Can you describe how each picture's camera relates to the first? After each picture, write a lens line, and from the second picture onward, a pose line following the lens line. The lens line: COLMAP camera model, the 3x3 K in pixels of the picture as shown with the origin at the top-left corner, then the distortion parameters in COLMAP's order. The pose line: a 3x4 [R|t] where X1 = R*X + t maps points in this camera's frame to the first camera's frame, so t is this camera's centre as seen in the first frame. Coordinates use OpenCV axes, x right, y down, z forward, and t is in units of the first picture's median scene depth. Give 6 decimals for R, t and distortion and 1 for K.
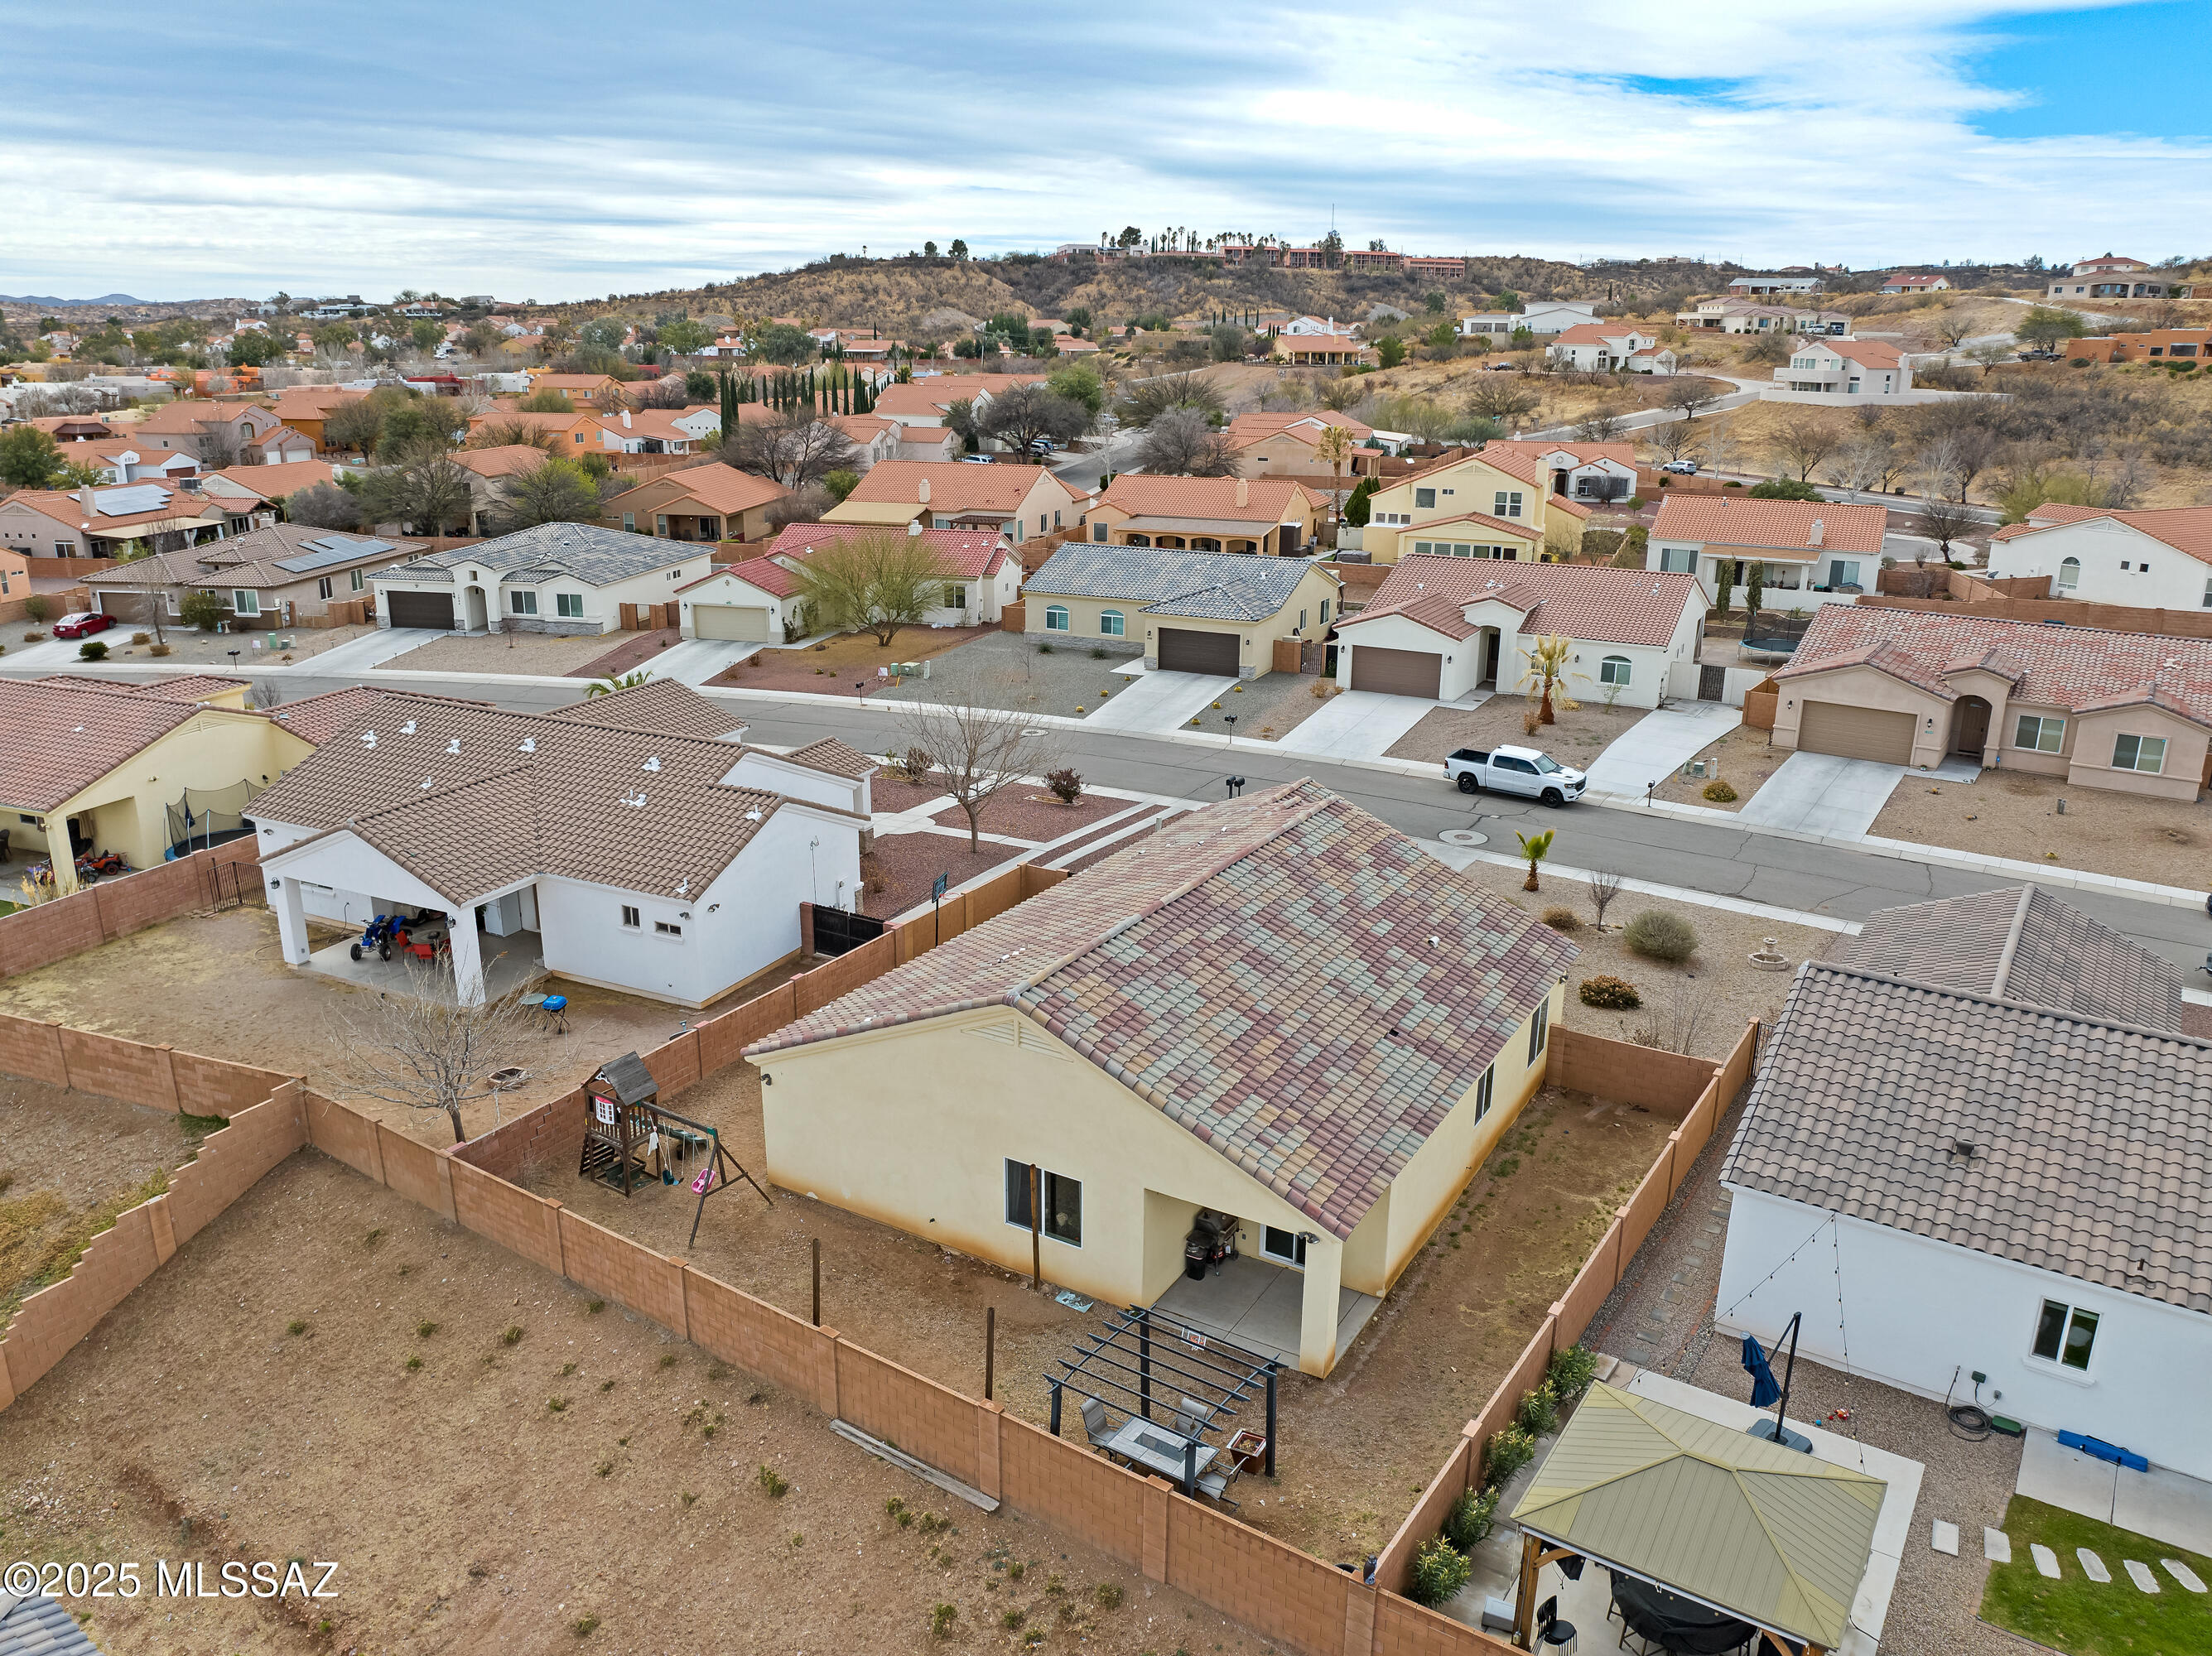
lens RADIAL K [[1593.4, 0, 1103.7], [0, 1593.4, 813.4], [0, 0, 1]] dist [-0.047187, 0.016866]
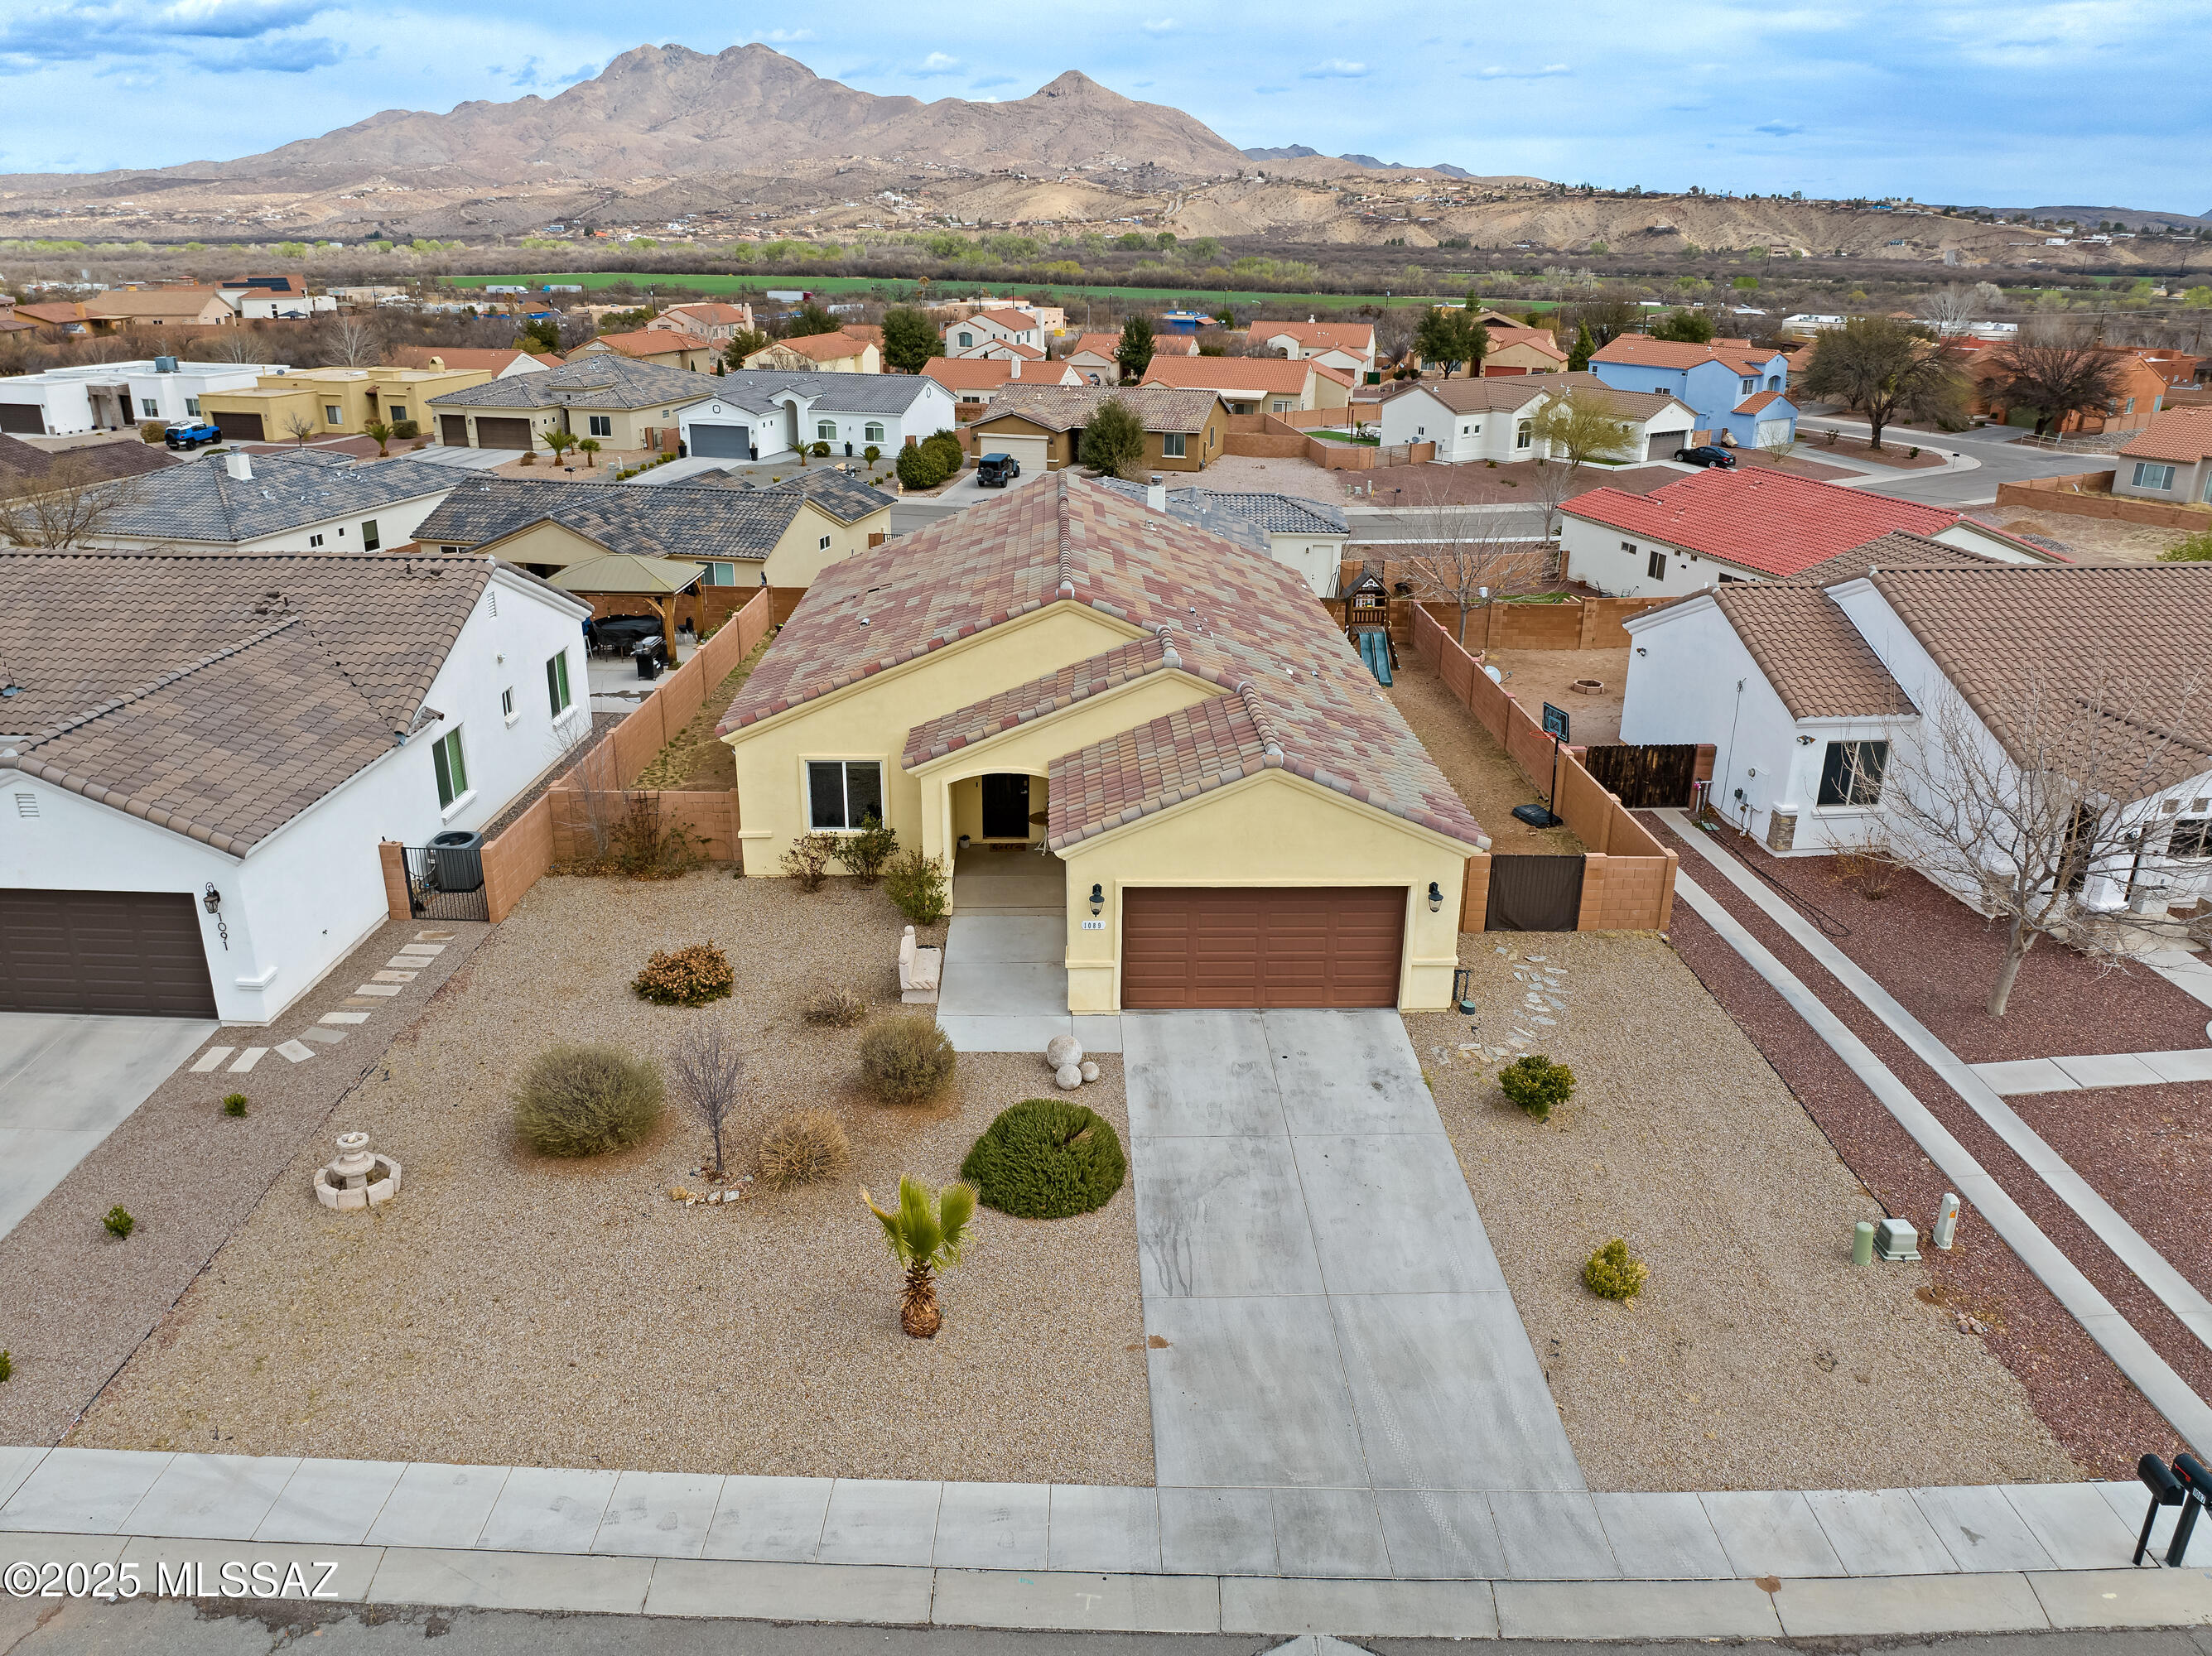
lens RADIAL K [[1593.4, 0, 1116.2], [0, 1593.4, 813.6], [0, 0, 1]] dist [-0.047187, 0.016866]
pose [[-0.840313, 0.171149, -0.514375, 0.323356], [-0.173959, 0.813539, 0.554880, -0.208326], [0.513431, 0.555754, -0.653855, 0.970354]]
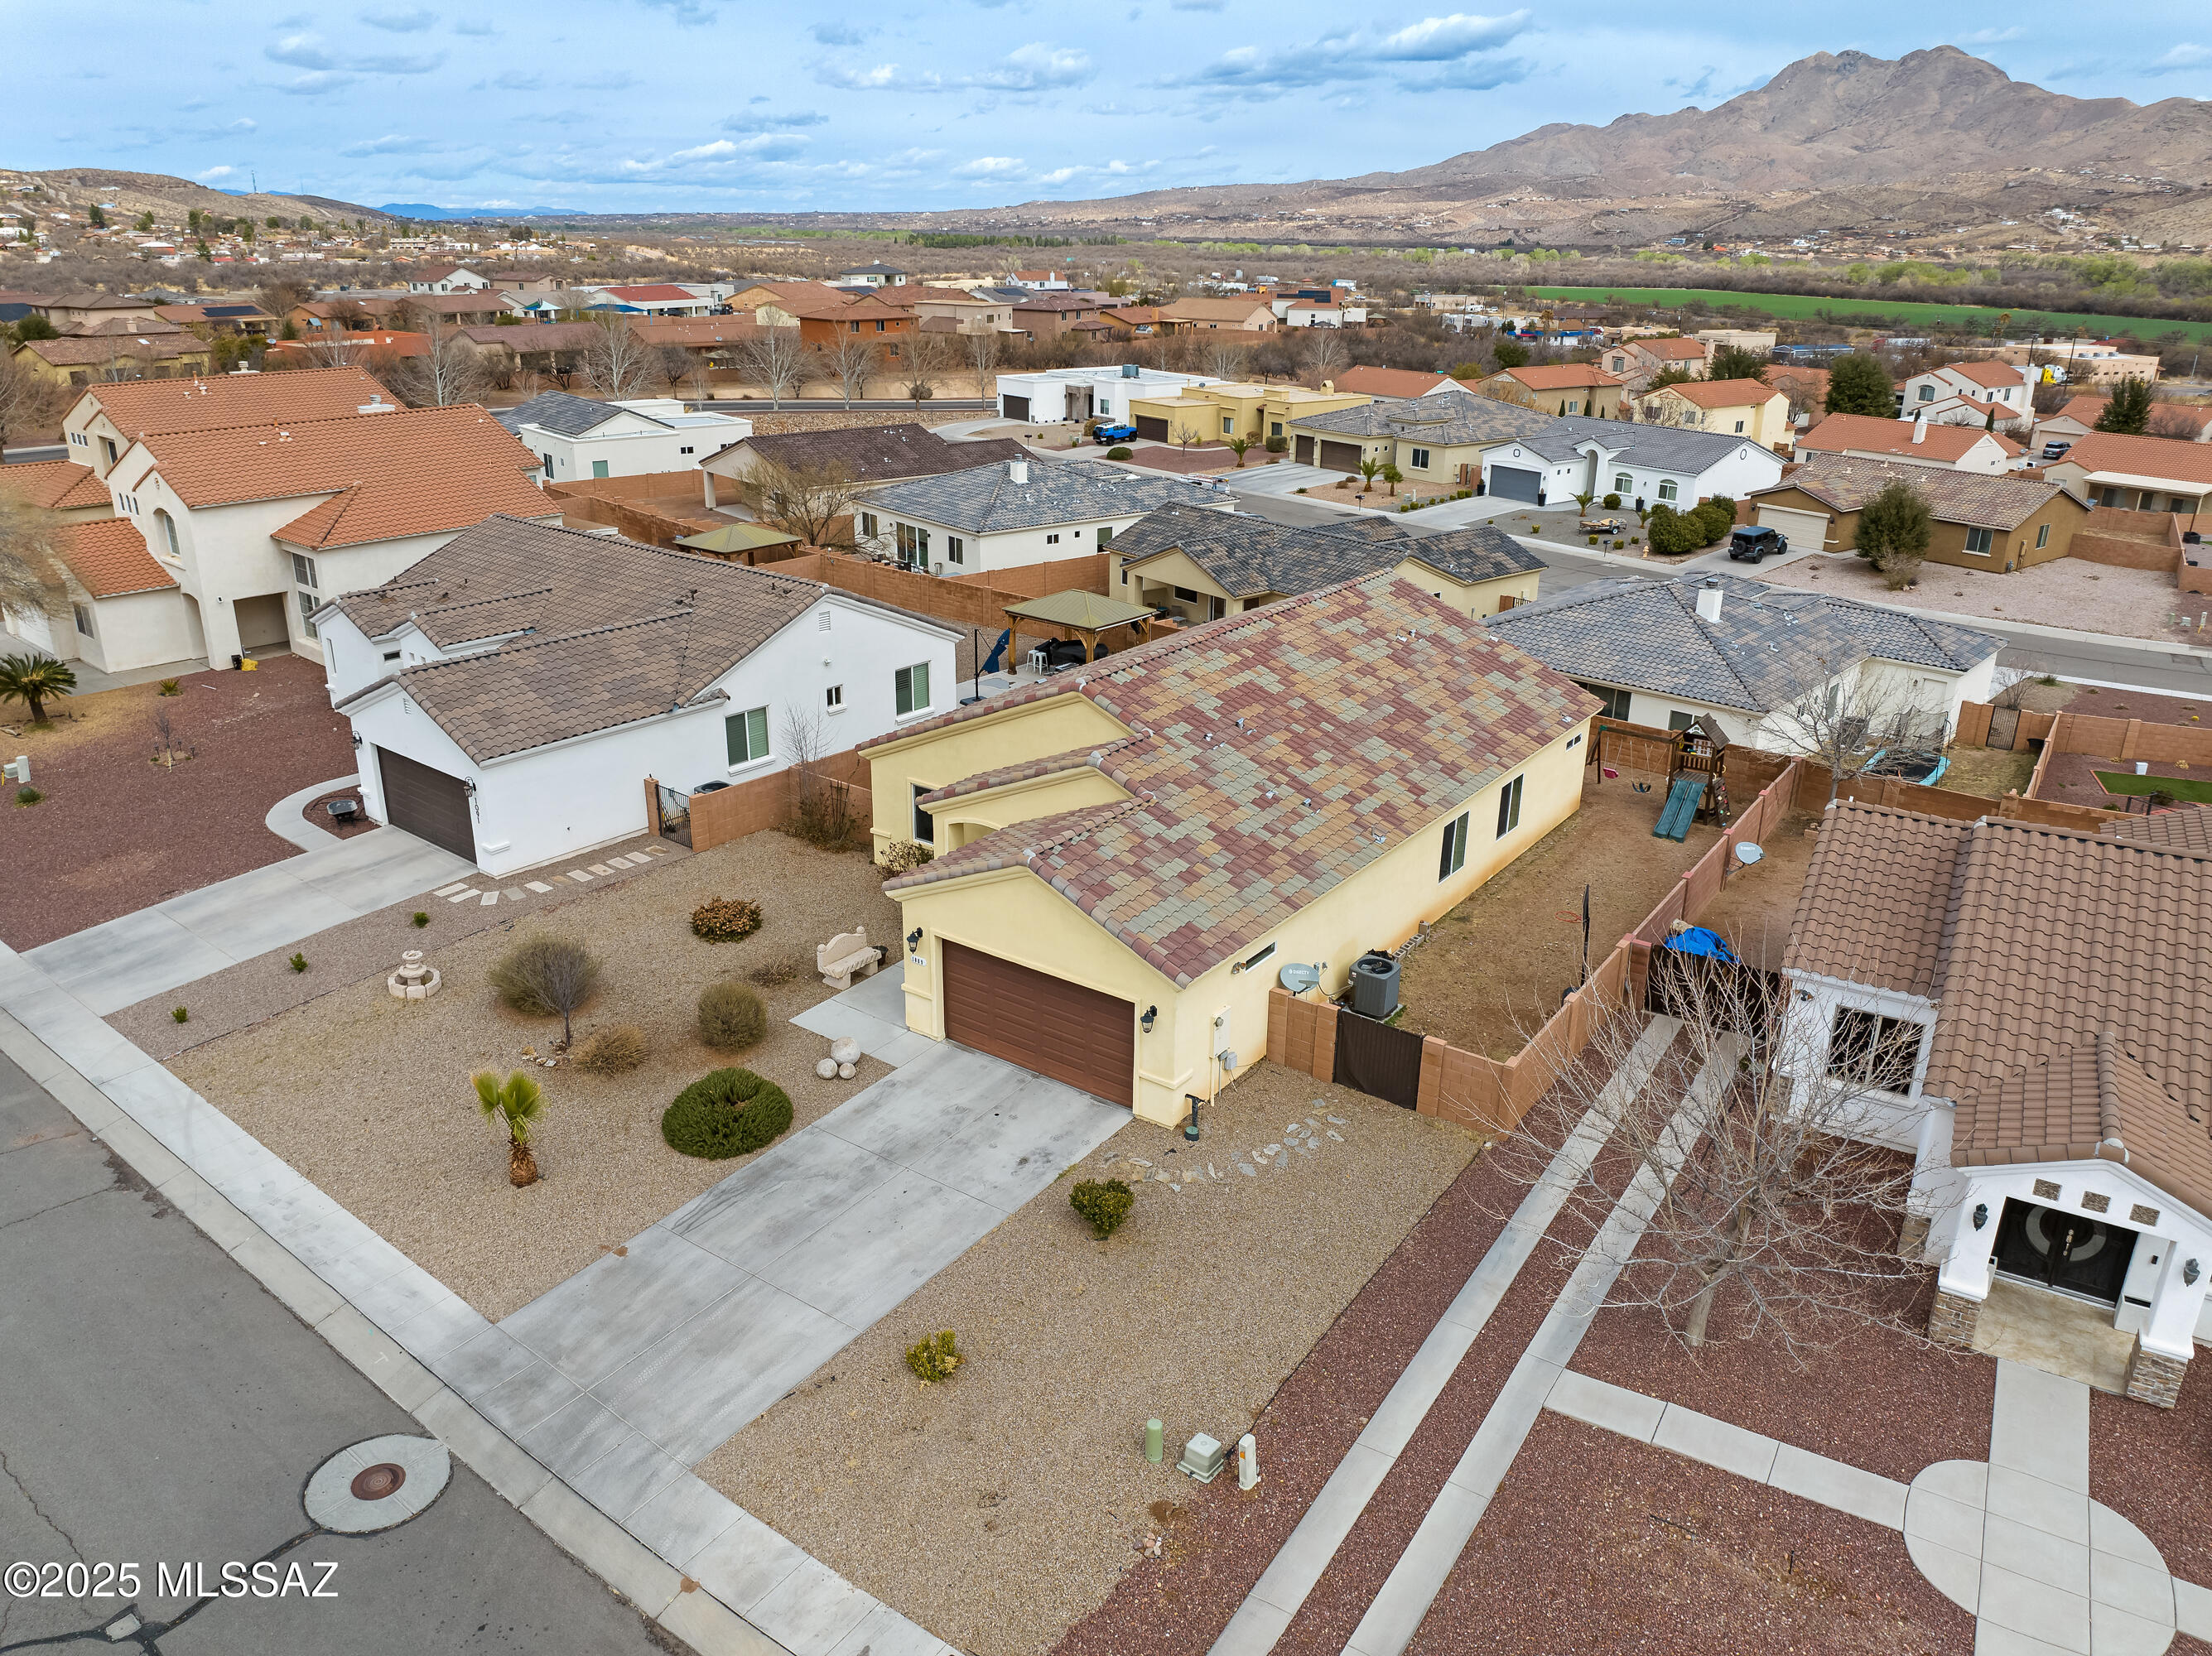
lens RADIAL K [[1593.4, 0, 1106.4], [0, 1593.4, 815.5], [0, 0, 1]] dist [-0.047187, 0.016866]
pose [[-0.996223, -0.049332, 0.071460, 0.042361], [0.003969, 0.796213, 0.605003, -0.287198], [-0.086743, 0.603001, -0.793010, 1.070149]]
